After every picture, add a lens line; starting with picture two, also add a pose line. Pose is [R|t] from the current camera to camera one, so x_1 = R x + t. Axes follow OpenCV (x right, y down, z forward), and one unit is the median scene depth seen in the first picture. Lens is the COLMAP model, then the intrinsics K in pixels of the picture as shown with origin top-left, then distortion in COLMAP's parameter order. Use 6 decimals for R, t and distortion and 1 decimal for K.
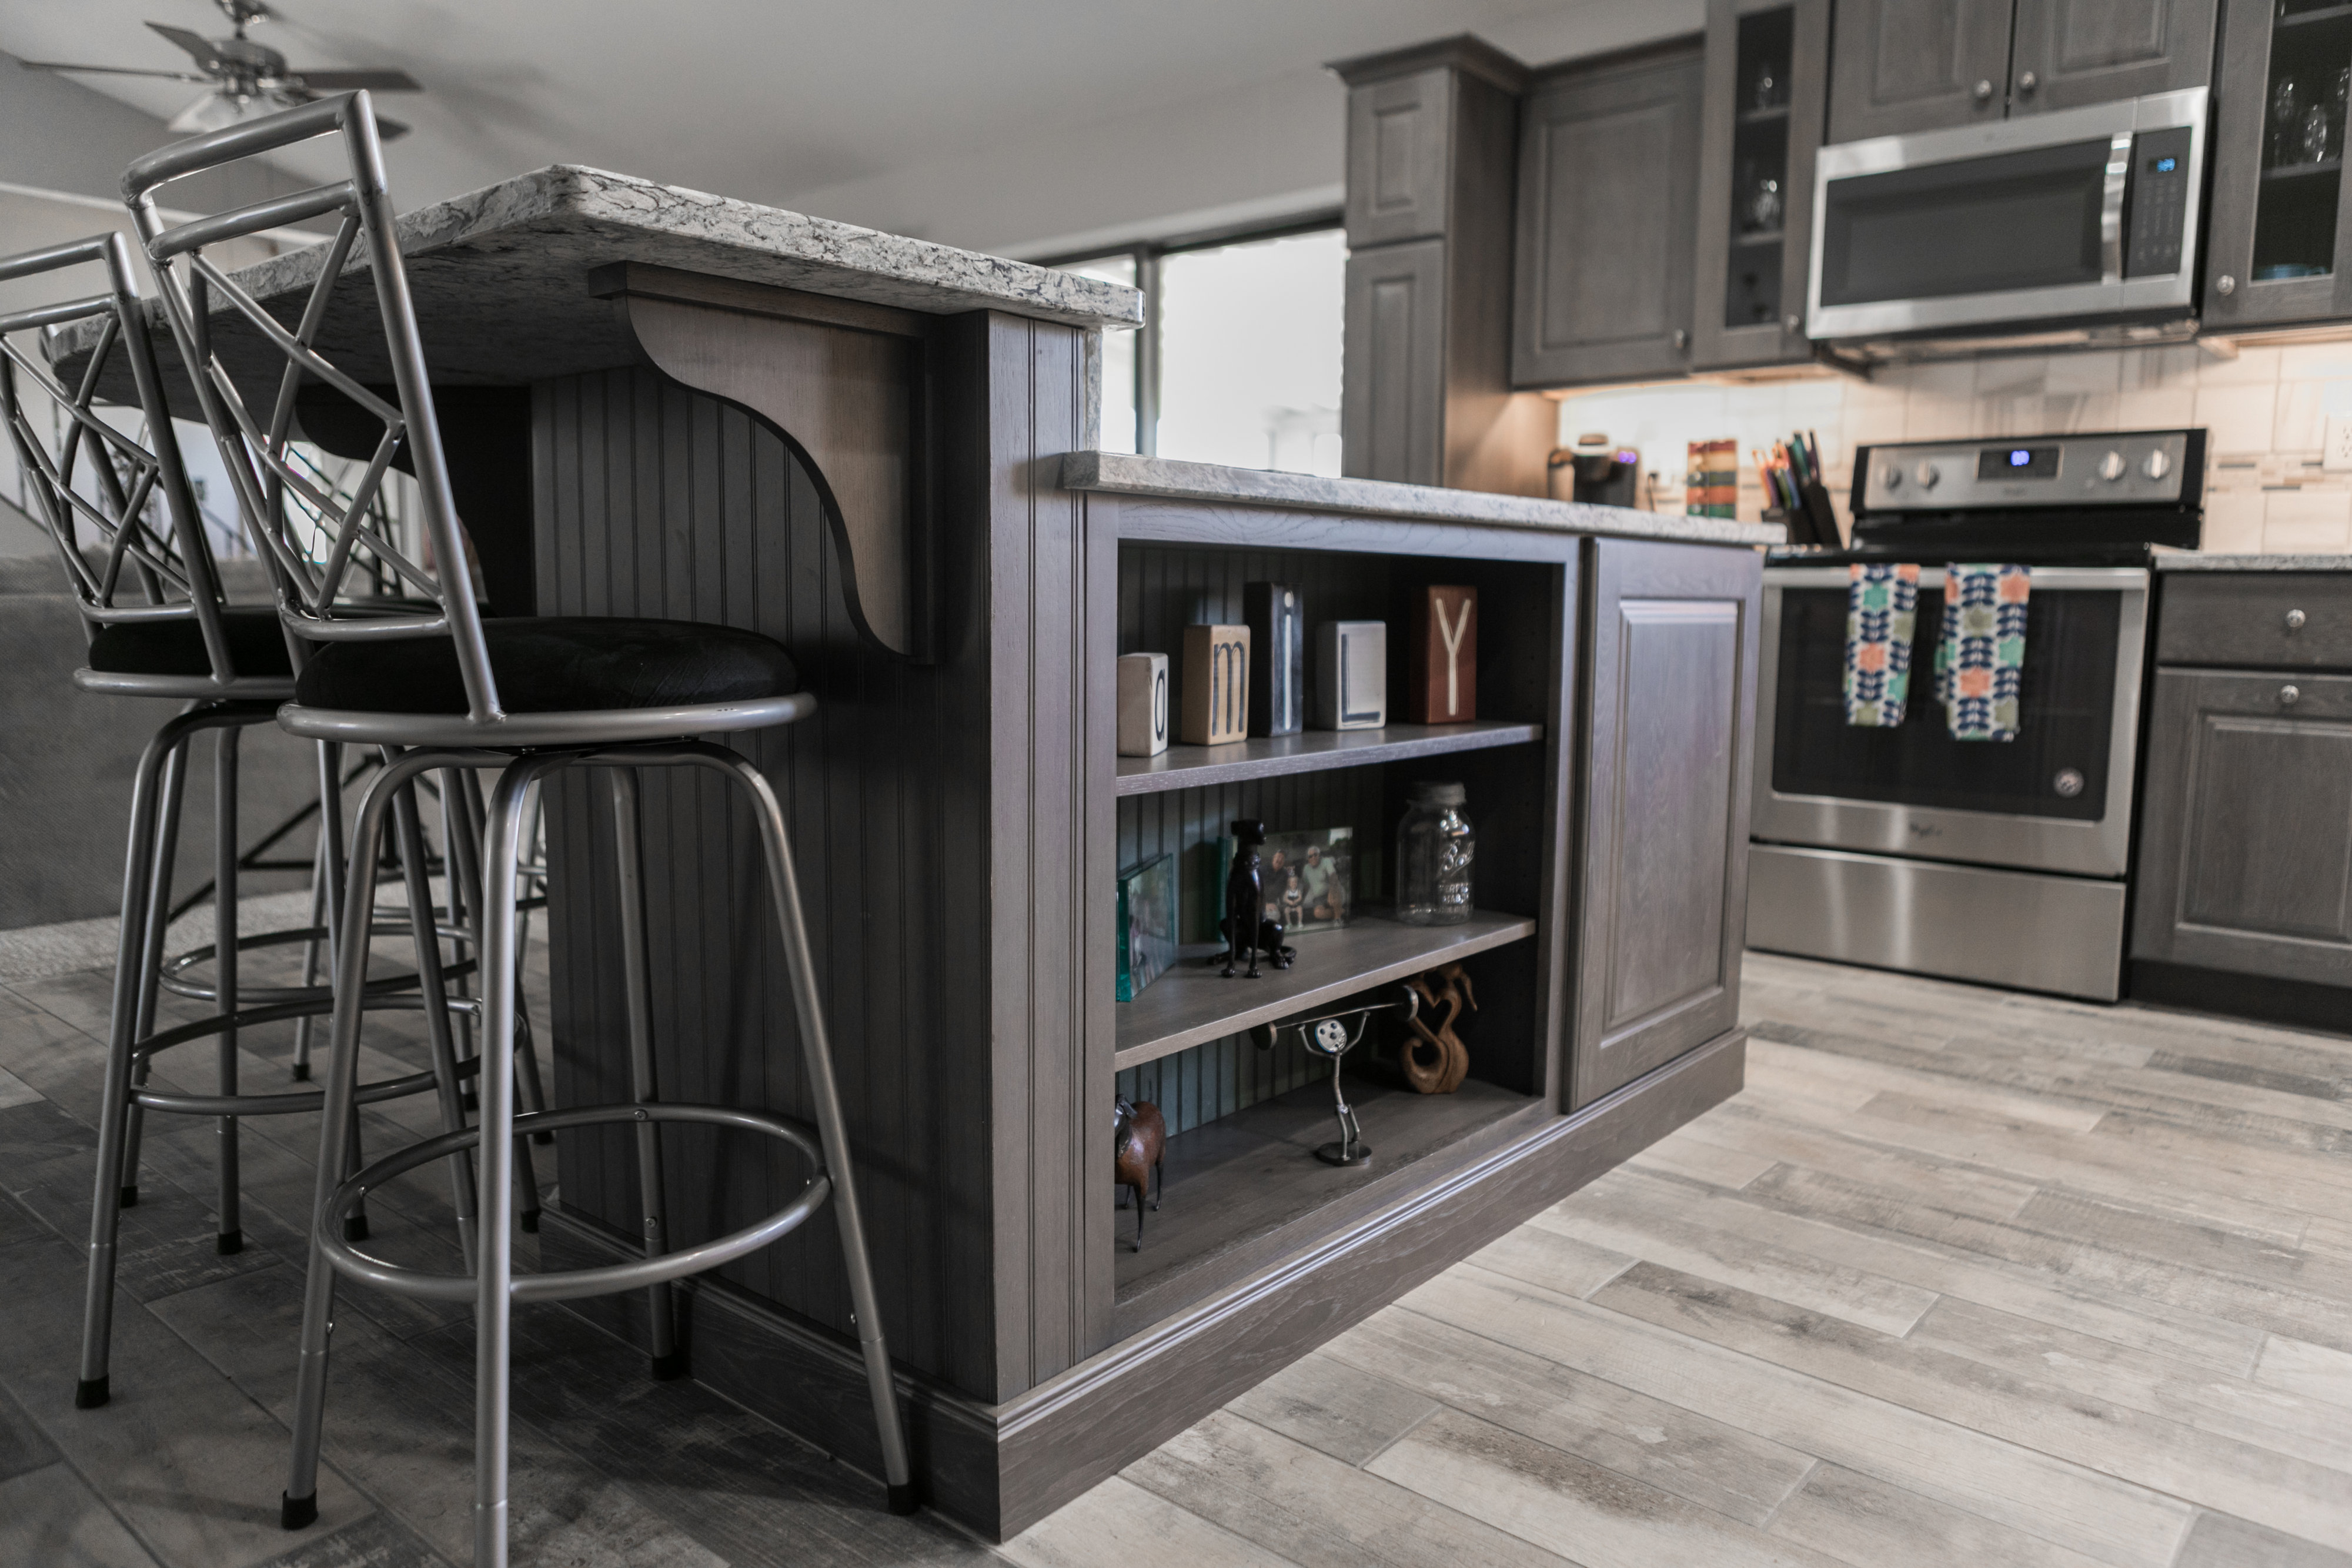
lens RADIAL K [[1609.3, 0, 1183.0], [0, 1609.3, 792.5], [0, 0, 1]] dist [-0.015333, 0.008465]
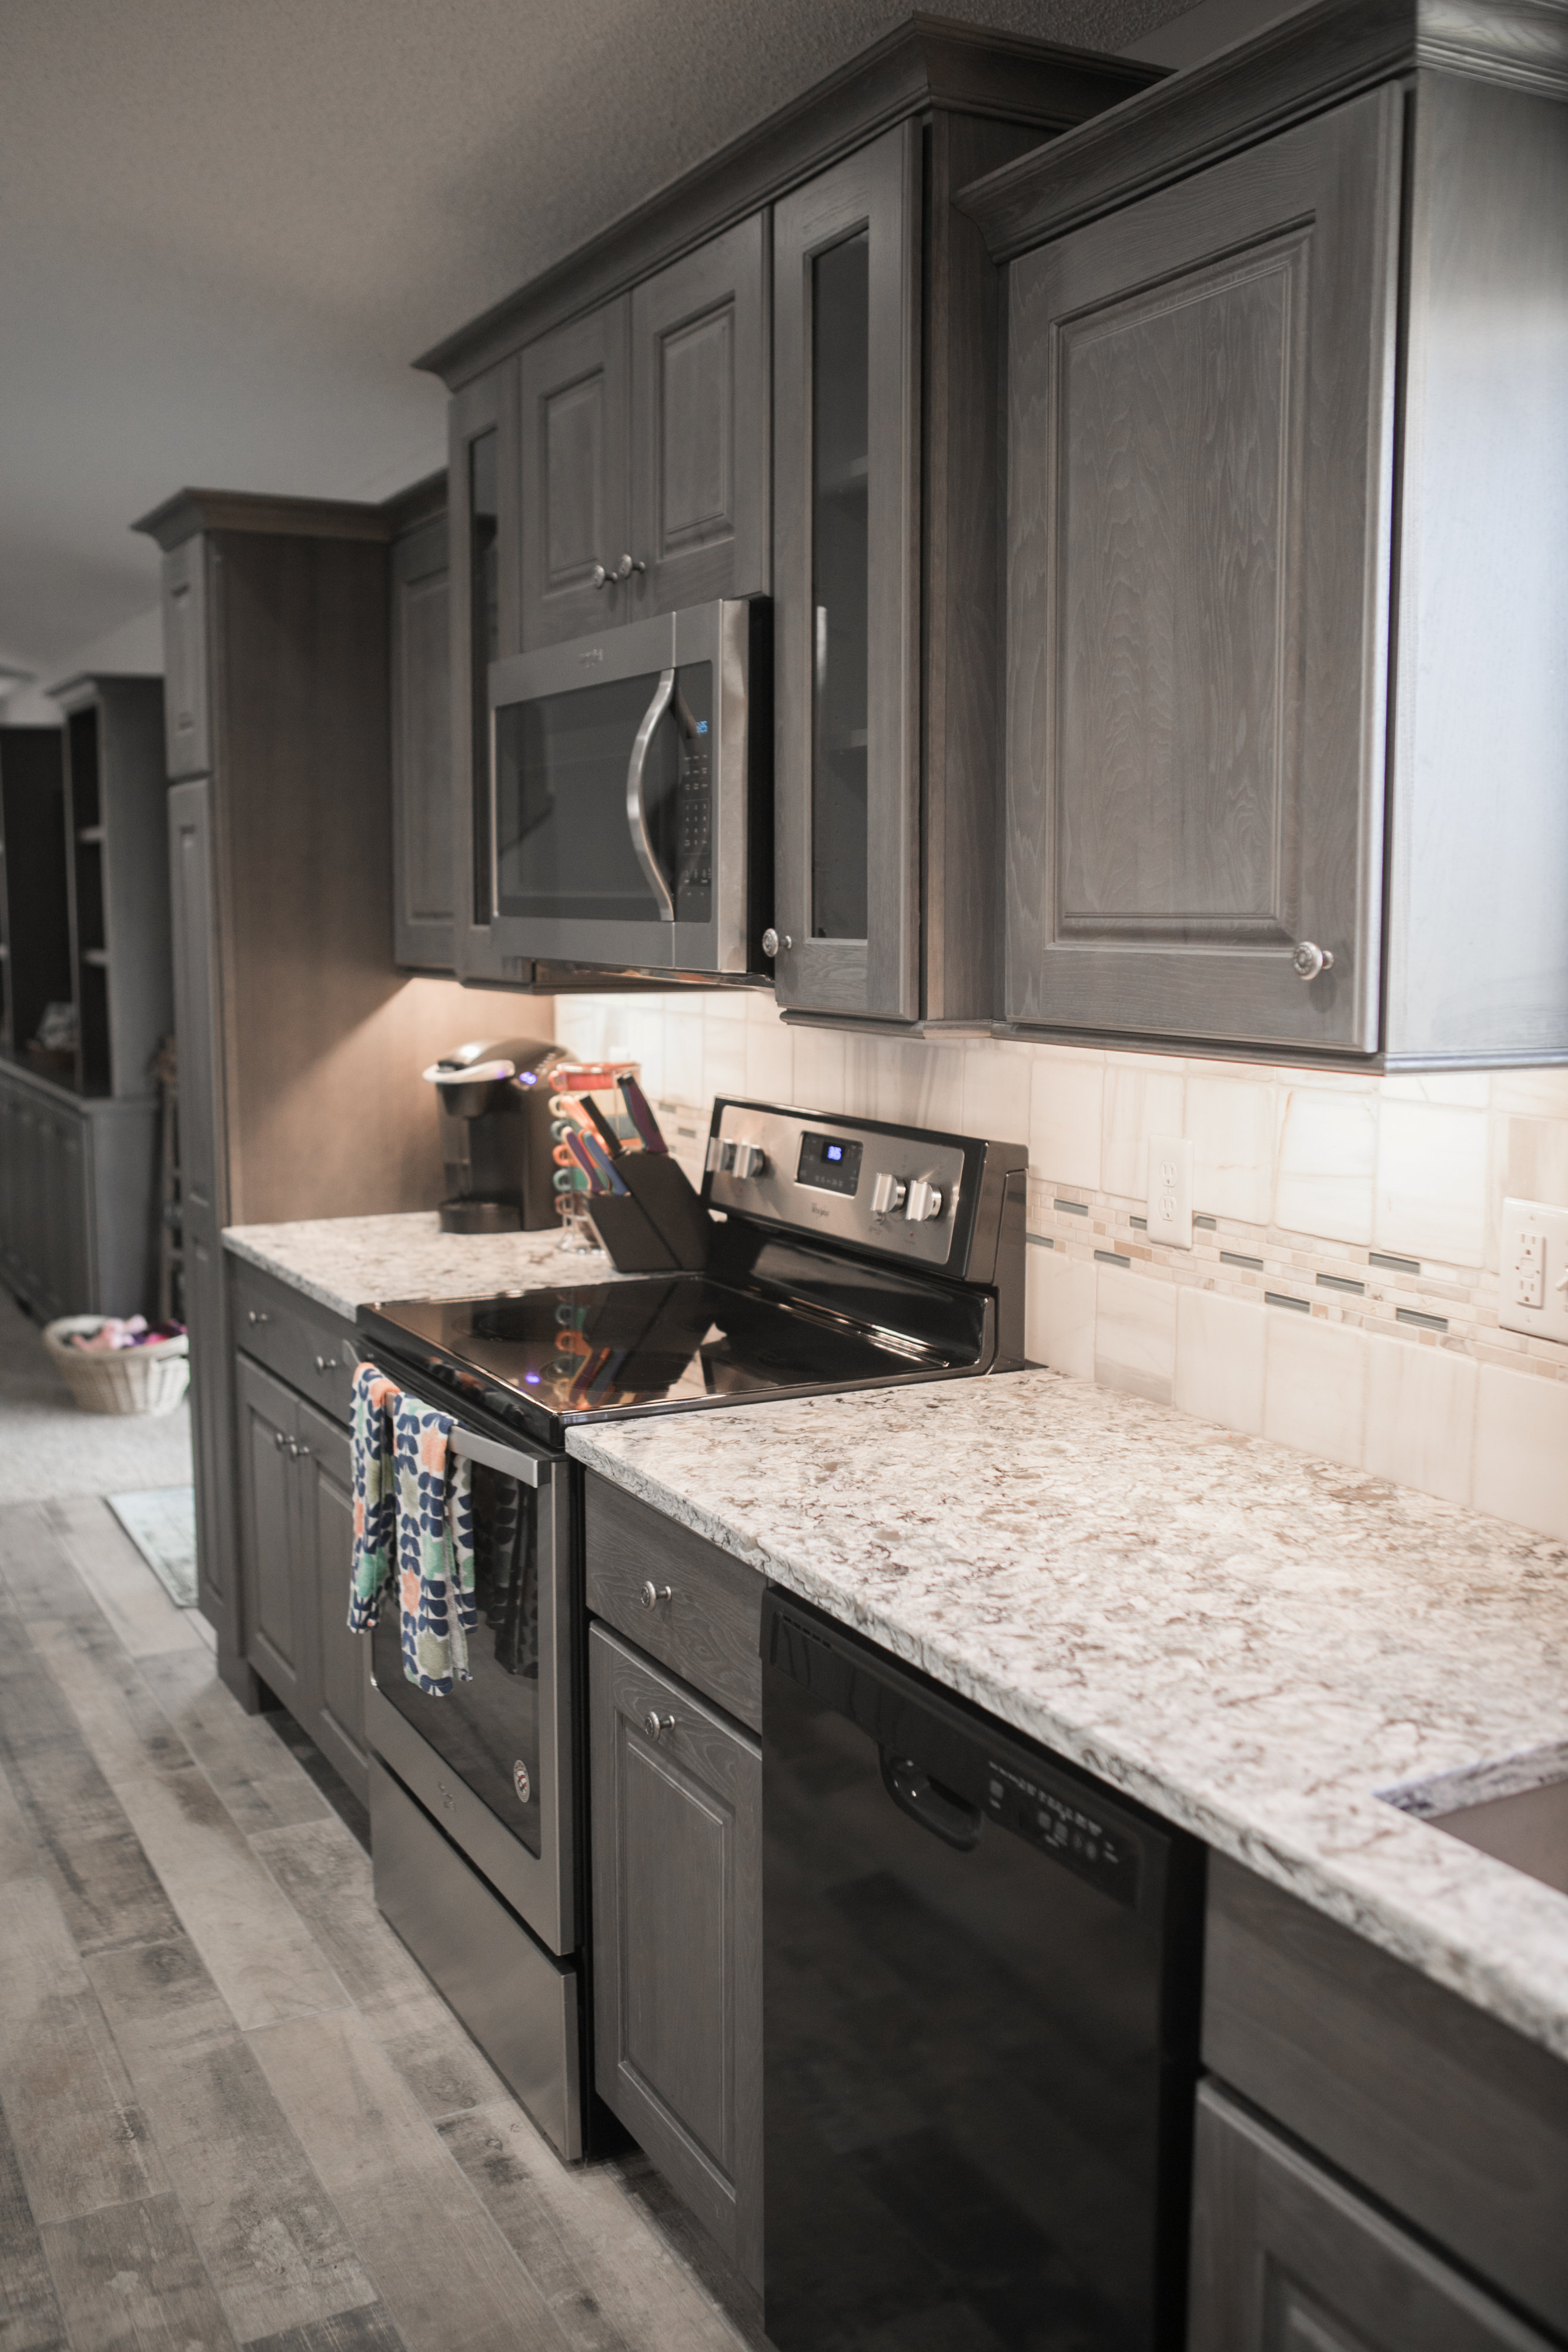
lens RADIAL K [[2134.9, 0, 778.5], [0, 2134.9, 1174.2], [0, 0, 1]] dist [-0.051754, 0.023631]
pose [[0.928761, 0.037326, -0.368794, 0.940879], [-0.036209, 0.999295, 0.009952, -0.246232], [0.368905, 0.004111, 0.929458, 0.311923]]
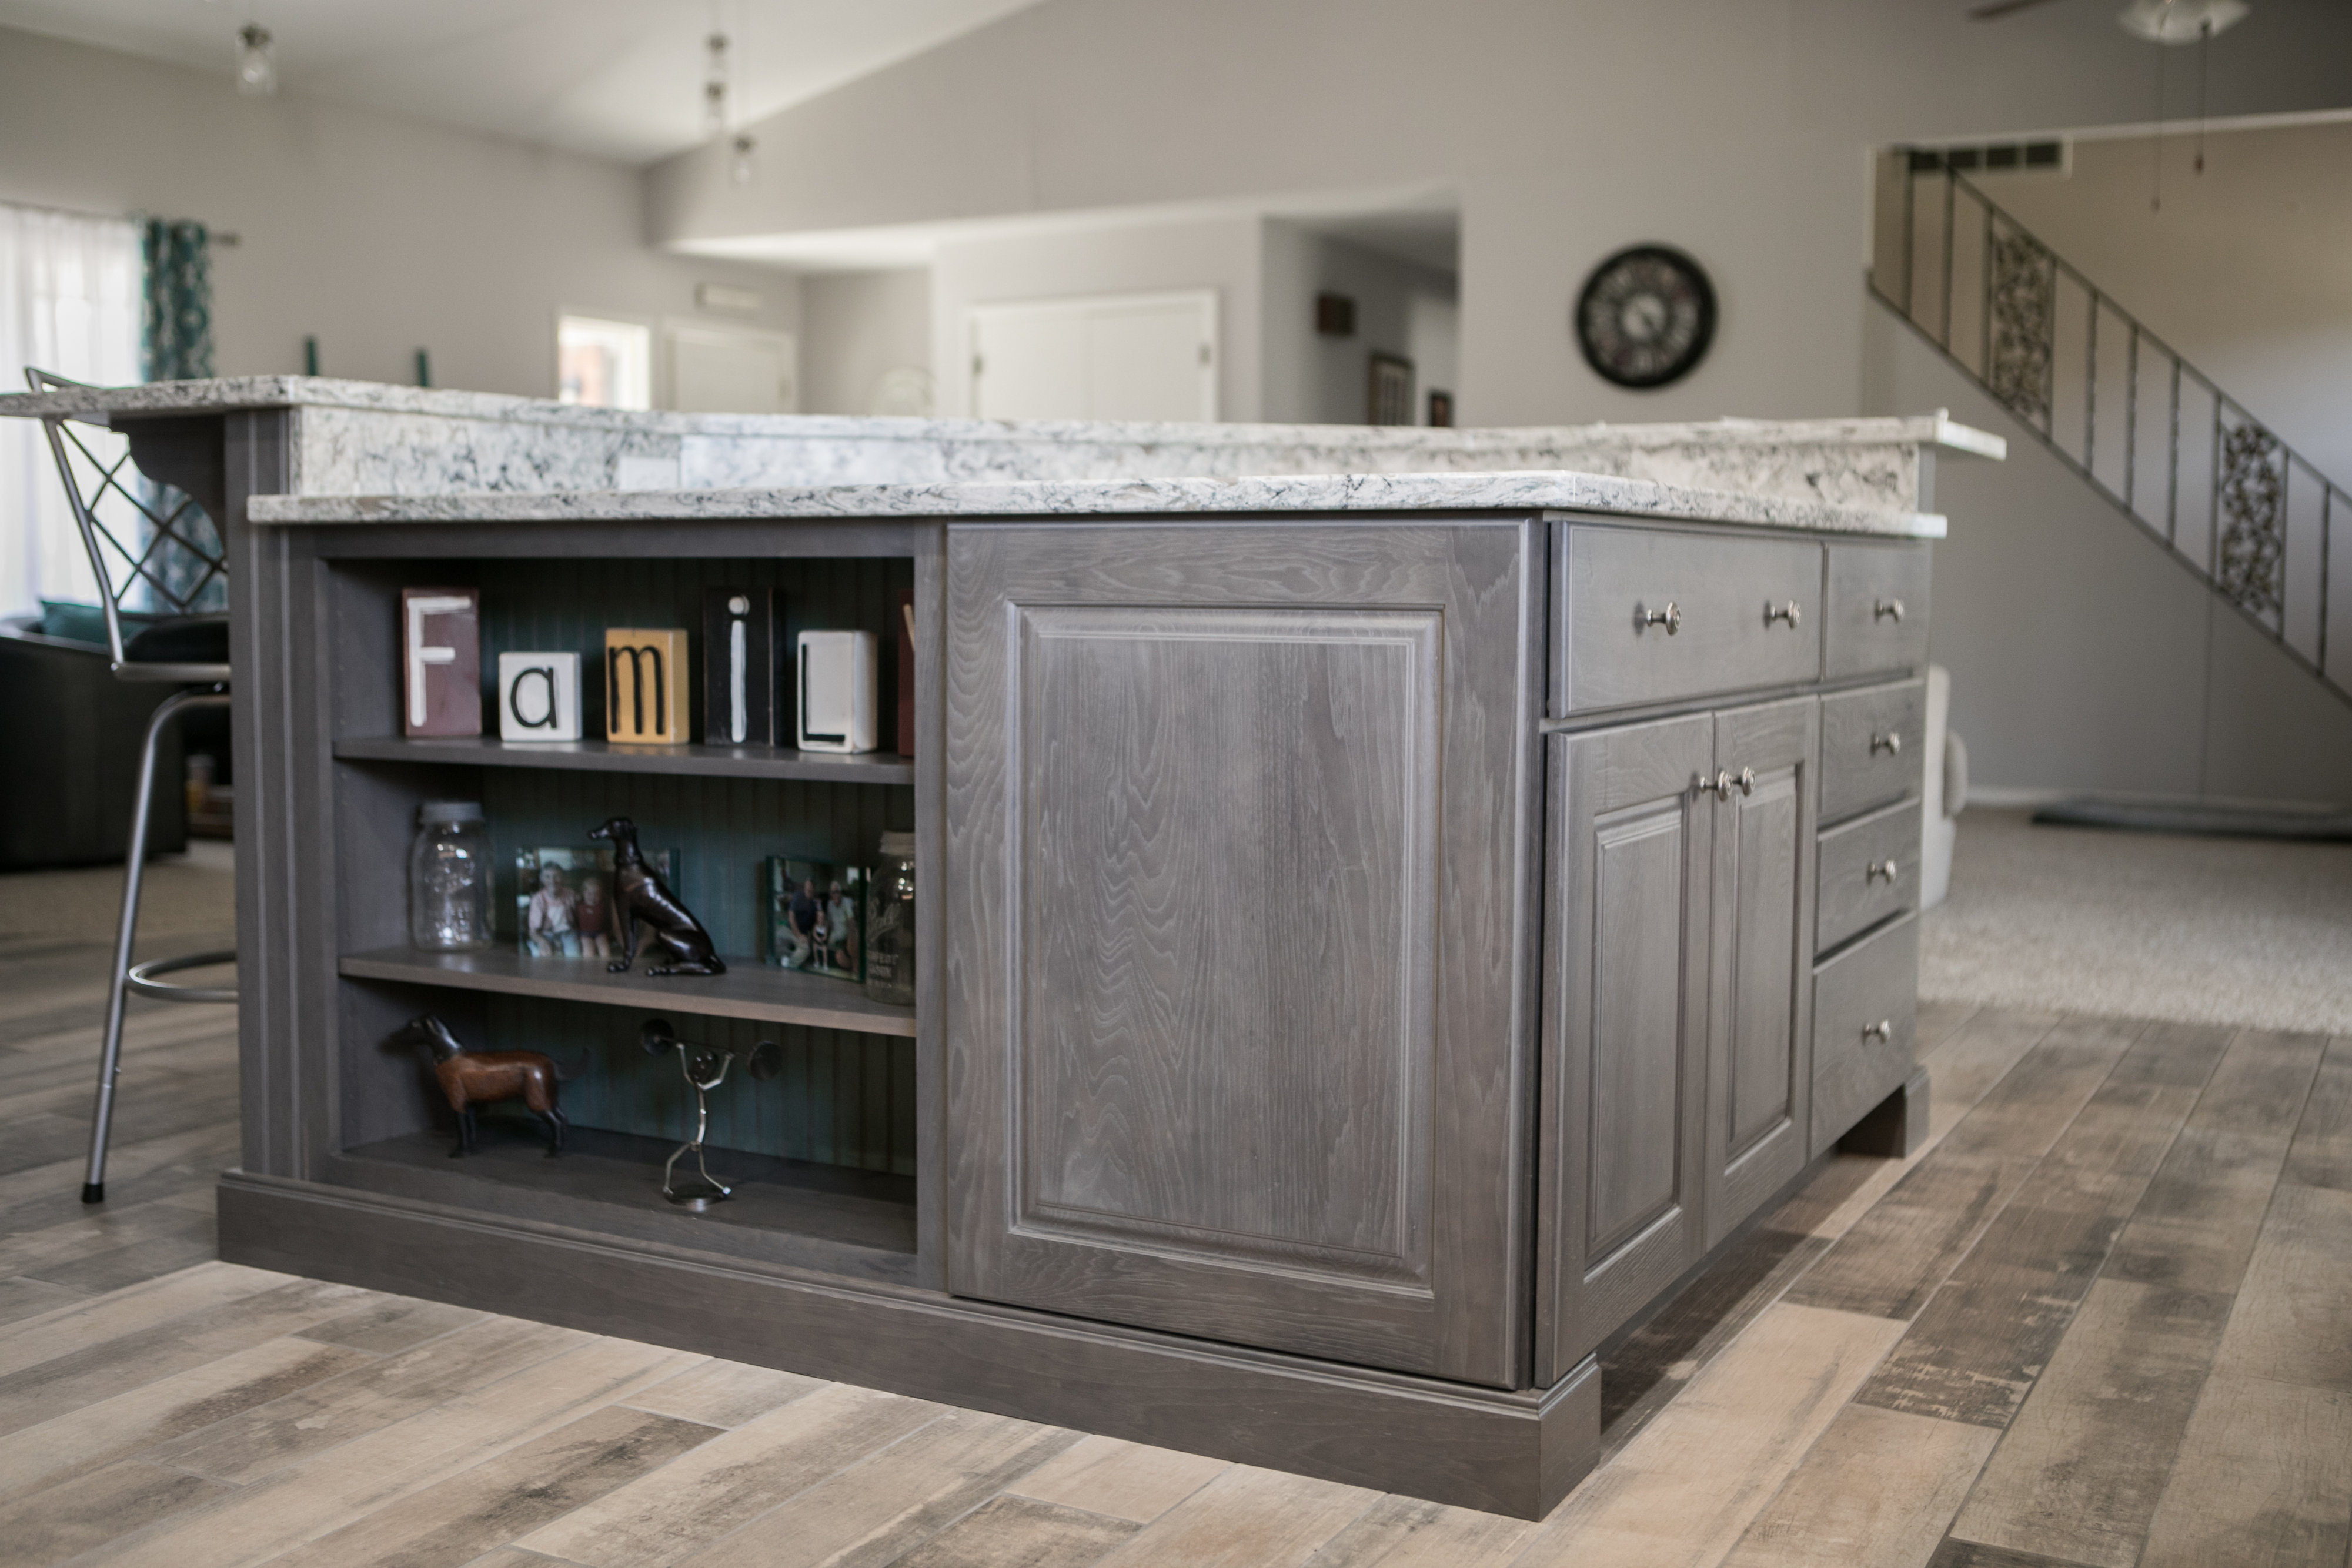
lens RADIAL K [[2429.9, 0, 1180.4], [0, 2429.9, 803.3], [0, 0, 1]] dist [-0.030001, 0.000000]
pose [[0.197618, 0.081227, -0.976908, 0.917928], [-0.121421, 0.990915, 0.057829, -0.070977], [0.972730, 0.107189, 0.205686, 0.581036]]
